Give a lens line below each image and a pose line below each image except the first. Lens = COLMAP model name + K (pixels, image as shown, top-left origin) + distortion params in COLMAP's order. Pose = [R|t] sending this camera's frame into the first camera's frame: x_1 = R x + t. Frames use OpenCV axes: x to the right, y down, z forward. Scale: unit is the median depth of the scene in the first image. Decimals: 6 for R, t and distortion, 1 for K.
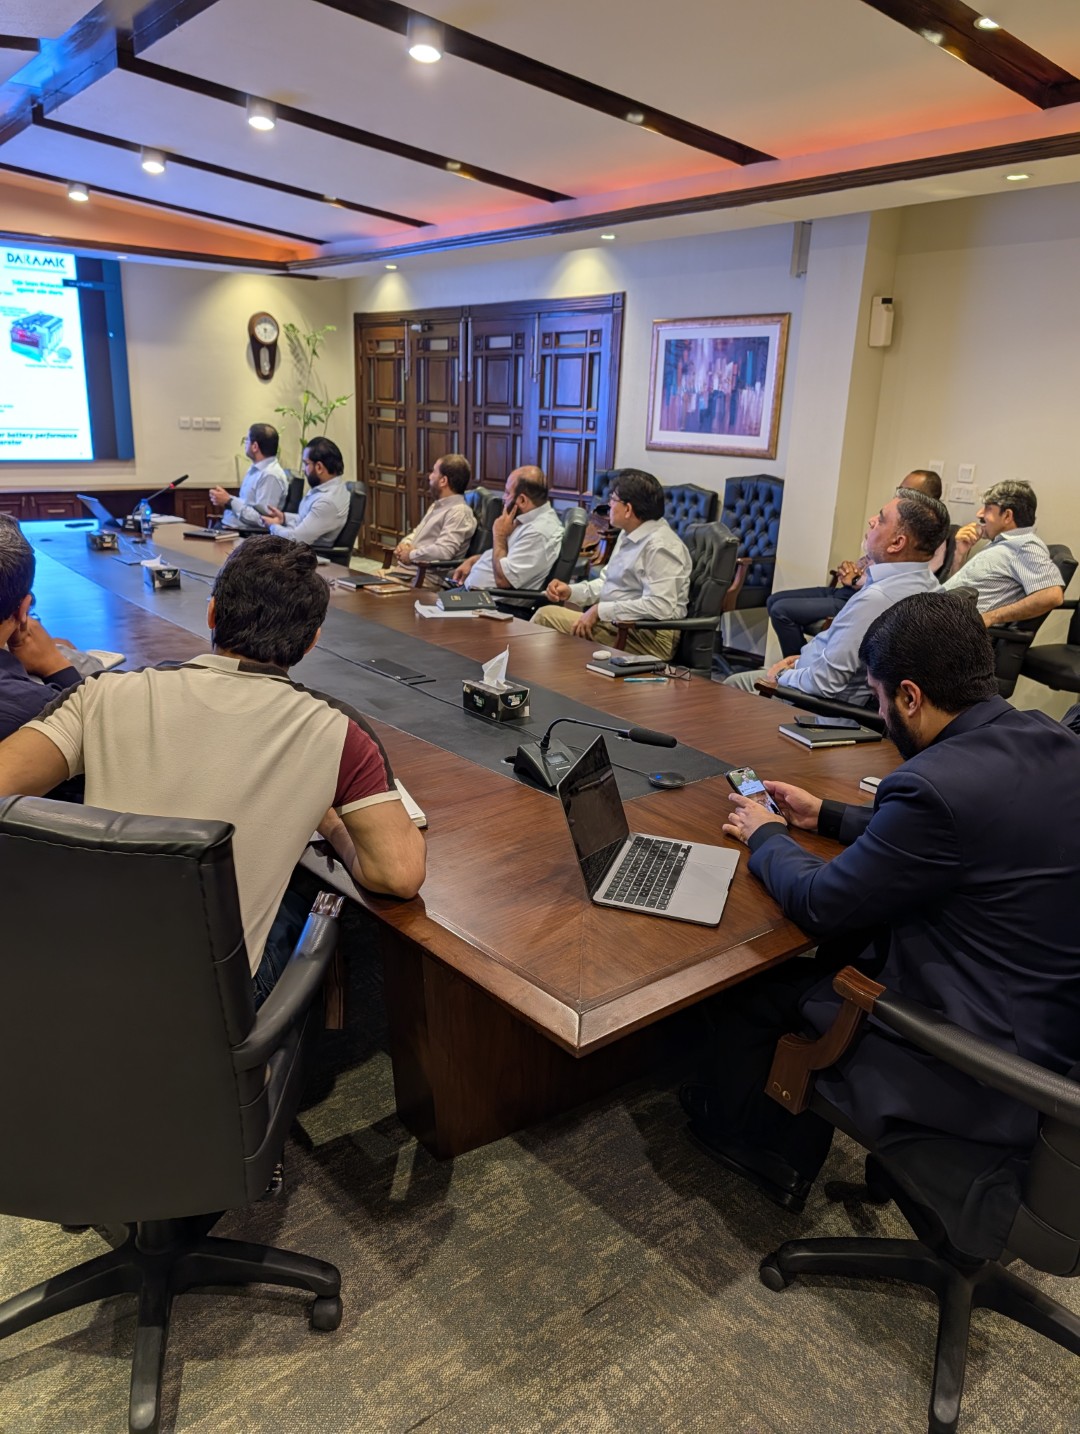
lens RADIAL K [[1019.7, 0, 537.1], [0, 1019.7, 714.0], [0, 0, 1]] dist [0.015115, -0.013155]
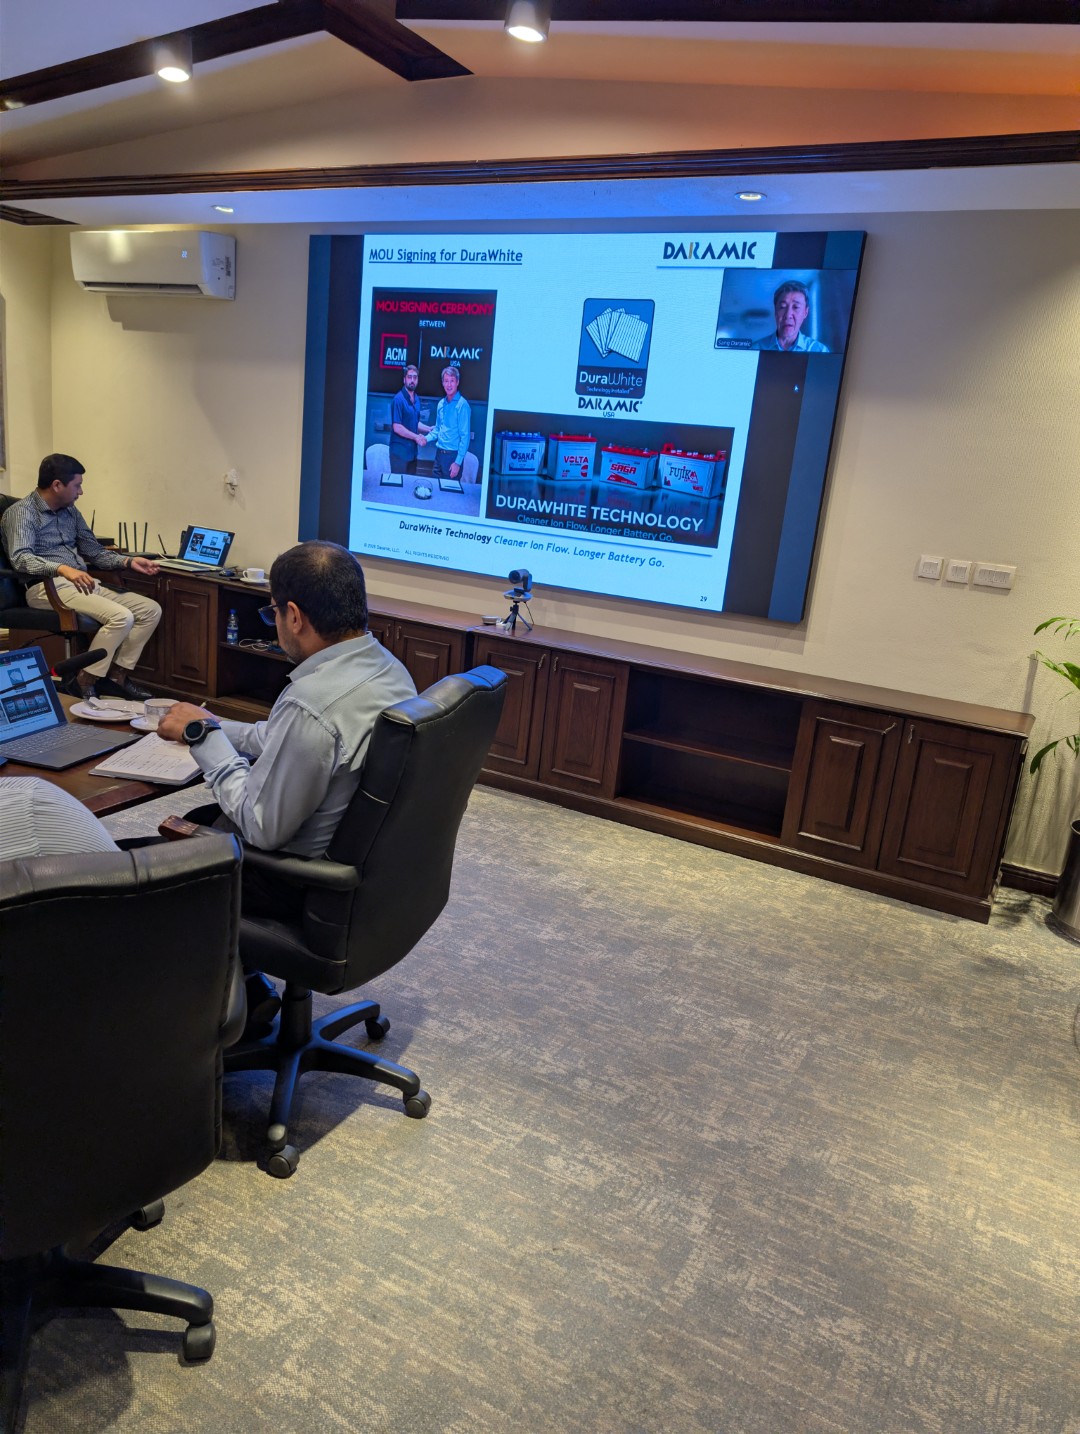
lens RADIAL K [[1019.7, 0, 546.5], [0, 1019.7, 718.8], [0, 0, 1]] dist [0.015115, -0.013155]
pose [[0.401386, 0.225544, -0.887705, 0.020898], [-0.348477, 0.933921, 0.079719, -0.274959], [0.847026, 0.277347, 0.453459, 0.921866]]
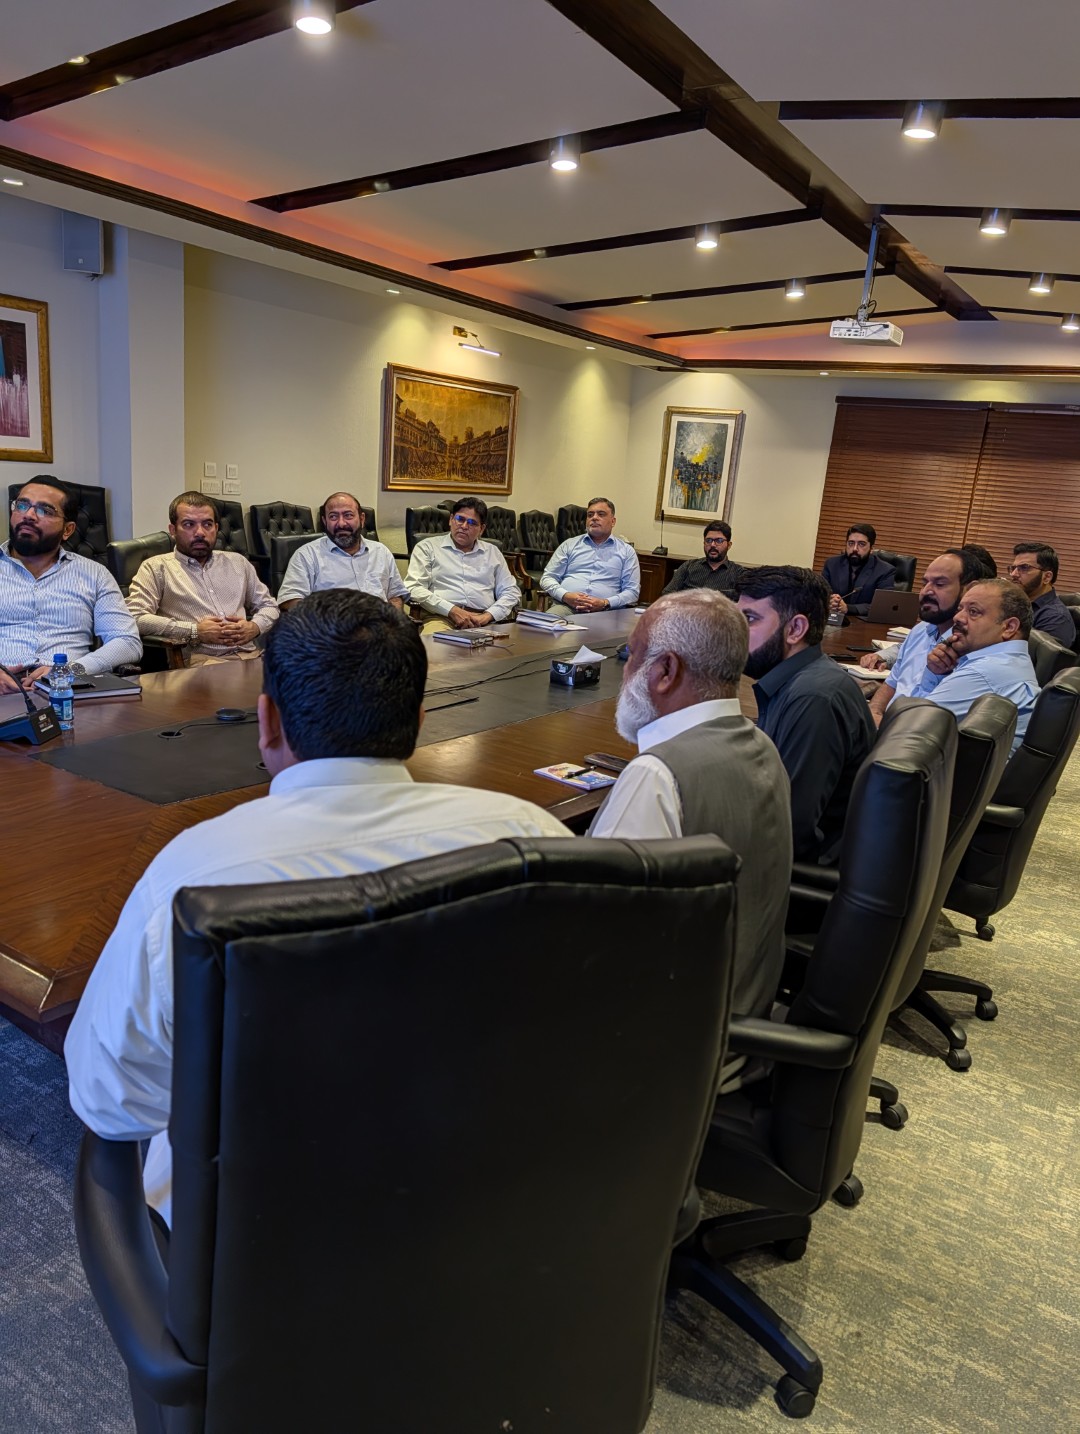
lens RADIAL K [[1019.7, 0, 547.7], [0, 1019.7, 715.3], [0, 0, 1]] dist [0.015115, -0.013155]
pose [[-0.309048, -0.283427, 0.907832, -0.743633], [0.184609, 0.918527, 0.349611, -0.260468], [-0.932957, 0.275641, -0.231545, 0.801974]]
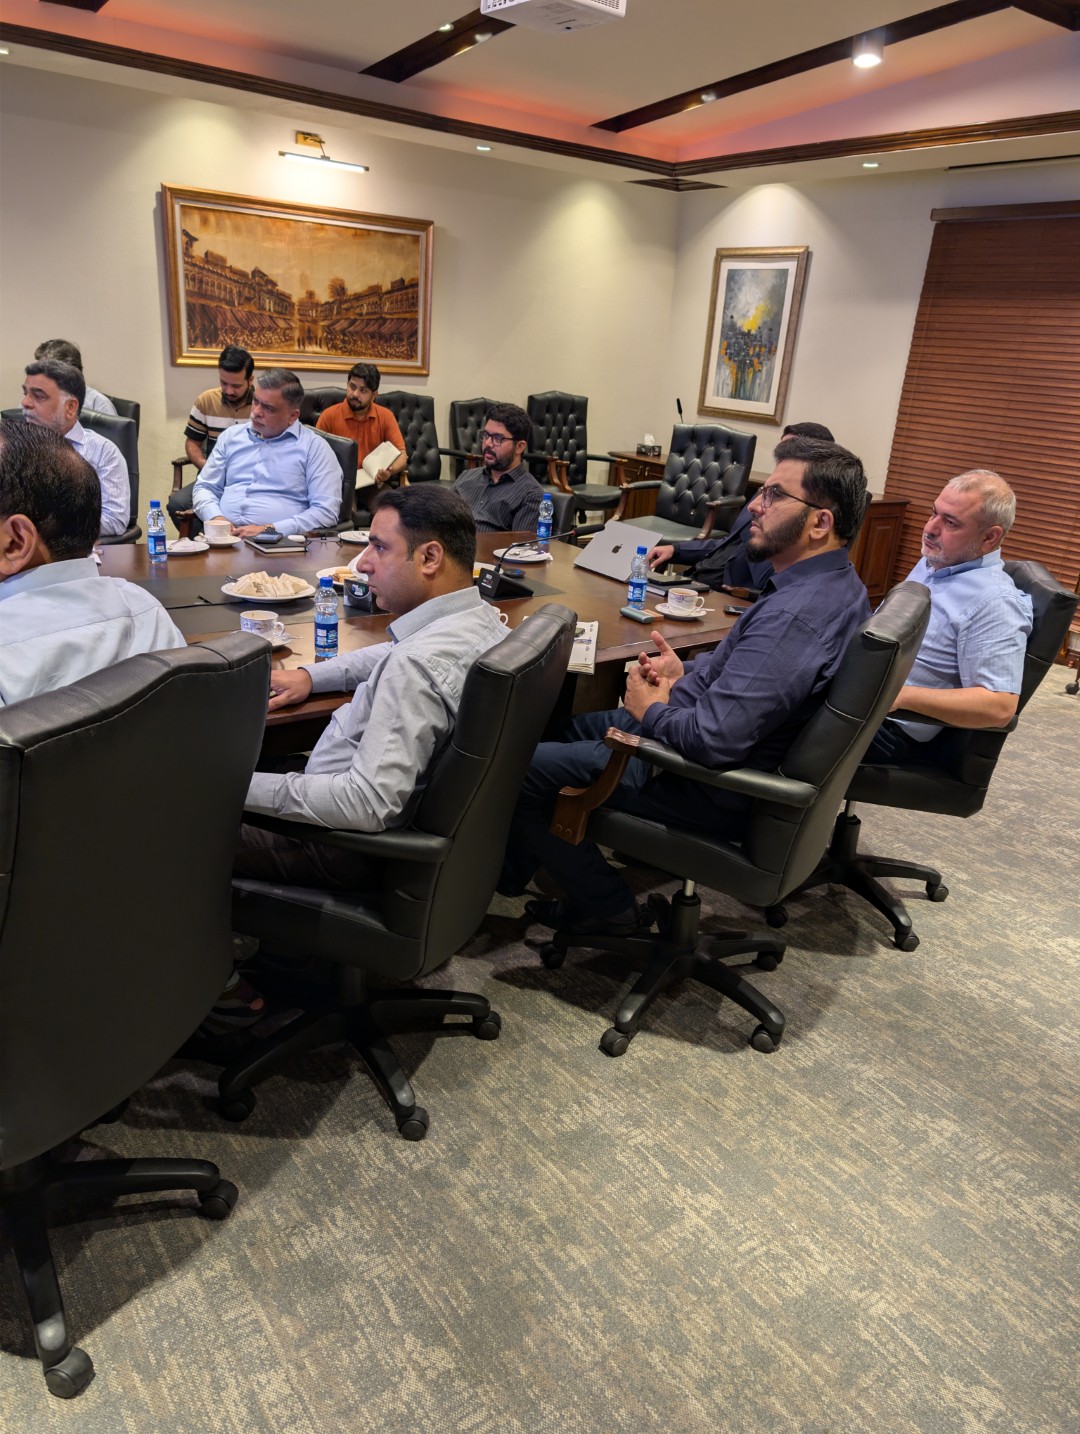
lens RADIAL K [[1019.7, 0, 530.8], [0, 1019.7, 718.0], [0, 0, 1]] dist [0.015115, -0.013155]
pose [[0.051923, -0.373217, 0.926290, -0.450549], [0.227257, 0.907621, 0.352956, -0.085559], [-0.972450, 0.192179, 0.131942, 0.271682]]
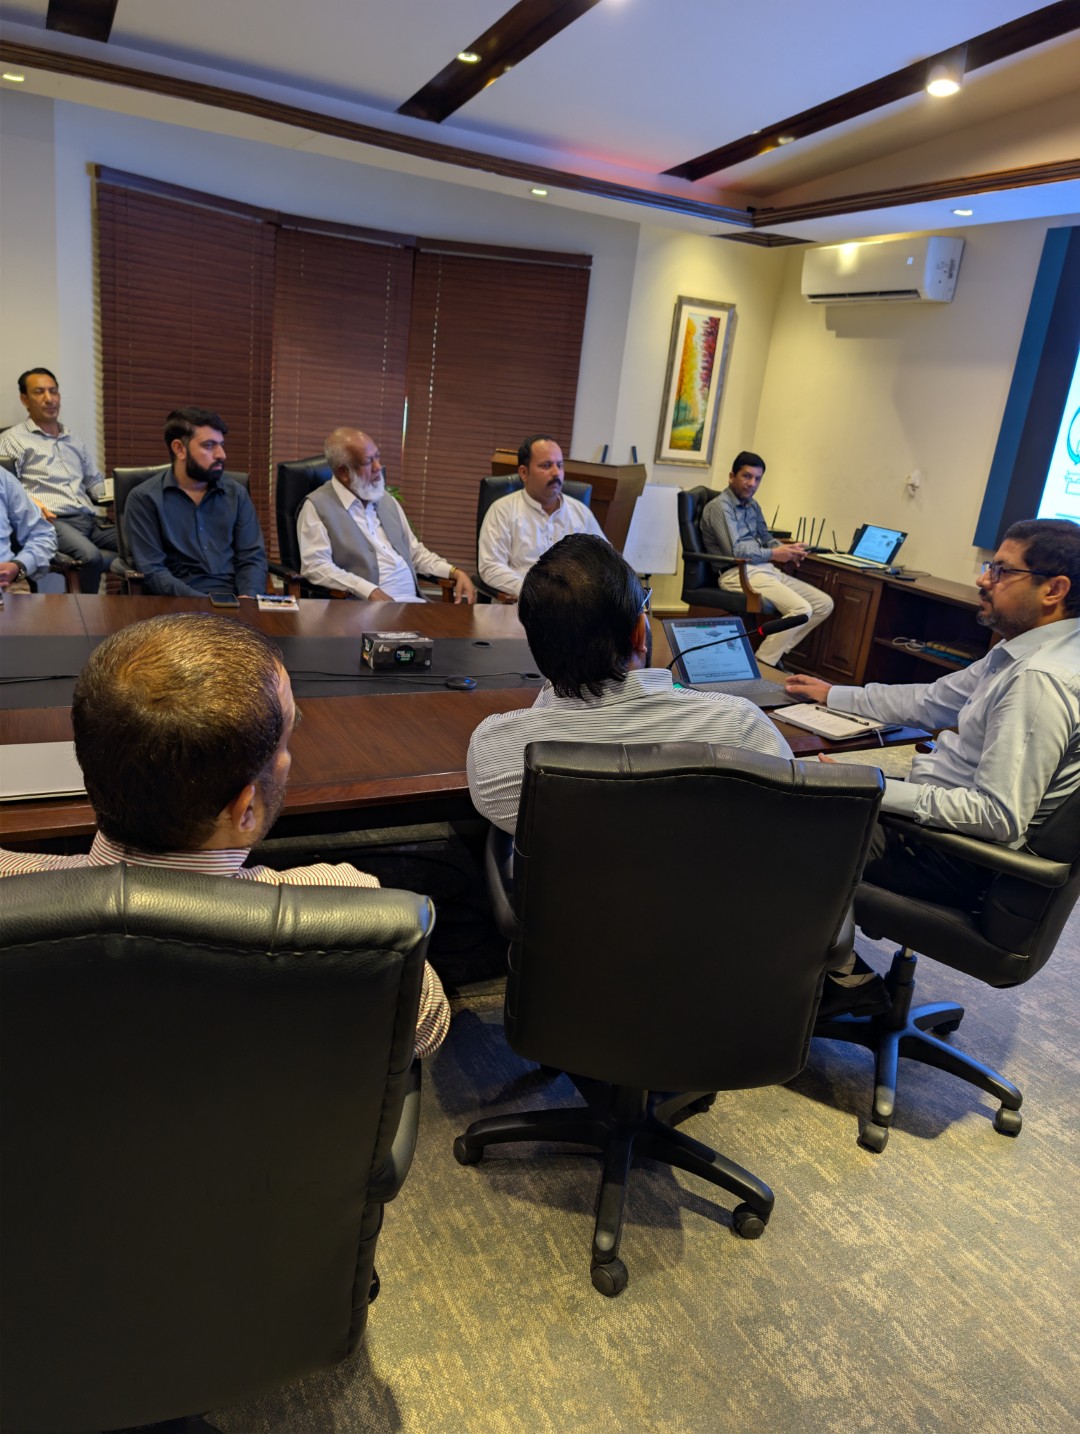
lens RADIAL K [[1019.7, 0, 528.7], [0, 1019.7, 729.6], [0, 0, 1]] dist [0.015115, -0.013155]
pose [[-0.209133, 0.247001, -0.946179, 0.053984], [-0.391948, 0.865281, 0.312514, -0.261491], [0.895902, 0.436210, -0.084147, 0.901946]]
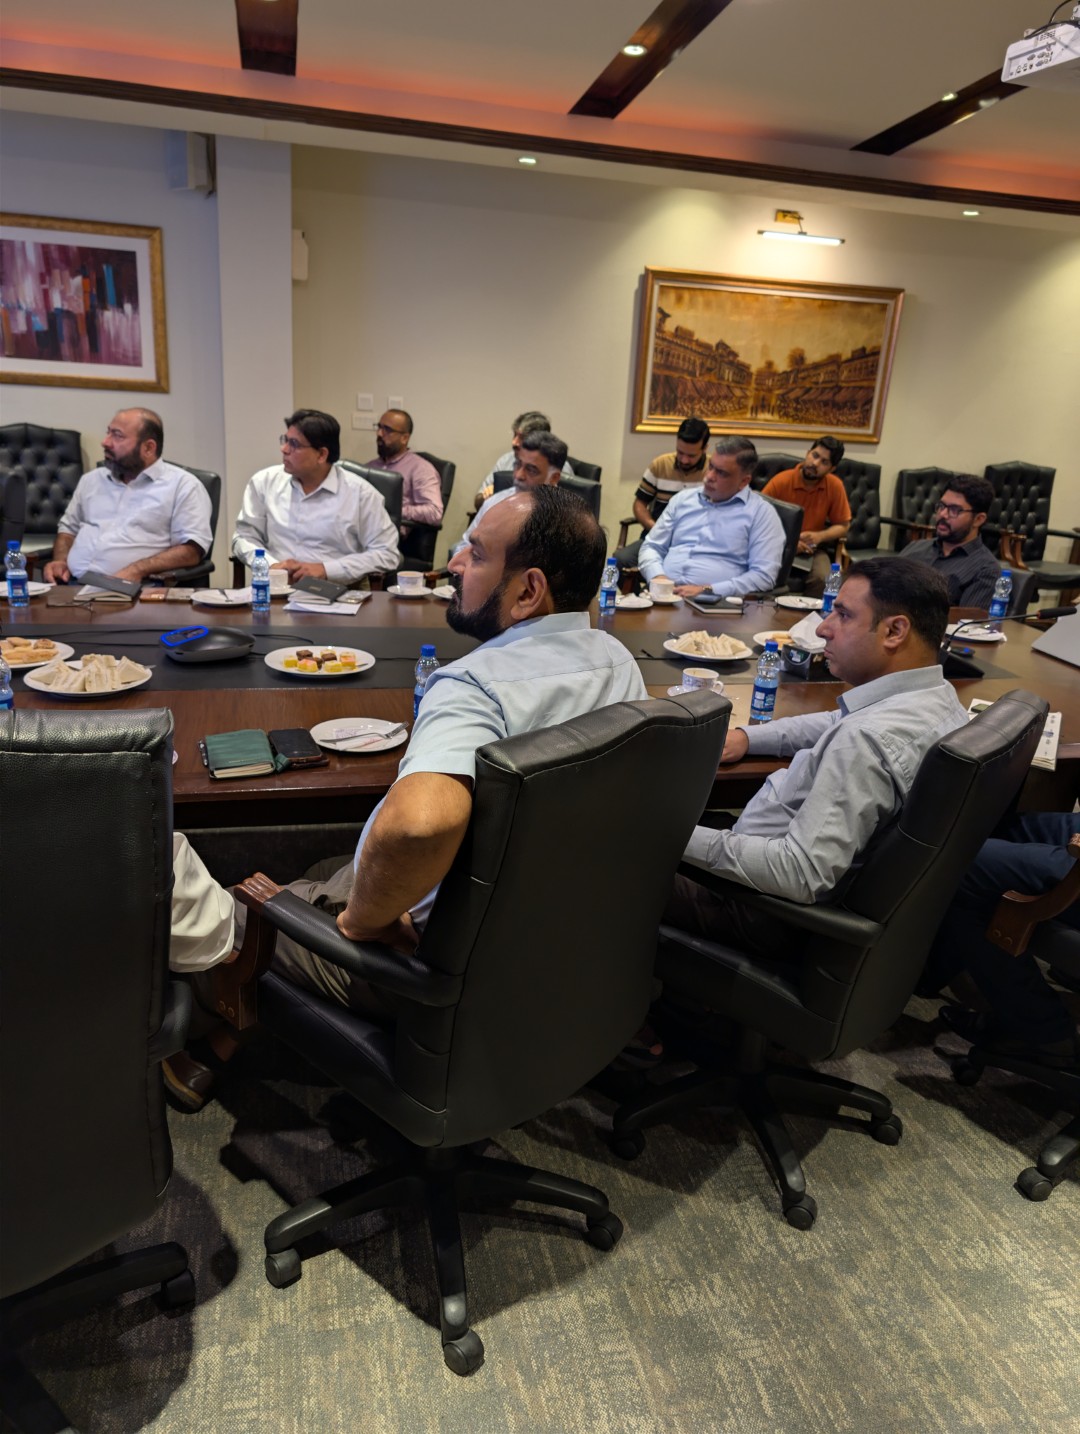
lens RADIAL K [[1019.7, 0, 538.4], [0, 1019.7, 721.8], [0, 0, 1]] dist [0.015115, -0.013155]
pose [[0.430765, -0.294114, 0.853193, -0.457251], [0.216850, 0.951438, 0.218497, -0.090563], [-0.876023, 0.090894, 0.473625, 0.283422]]
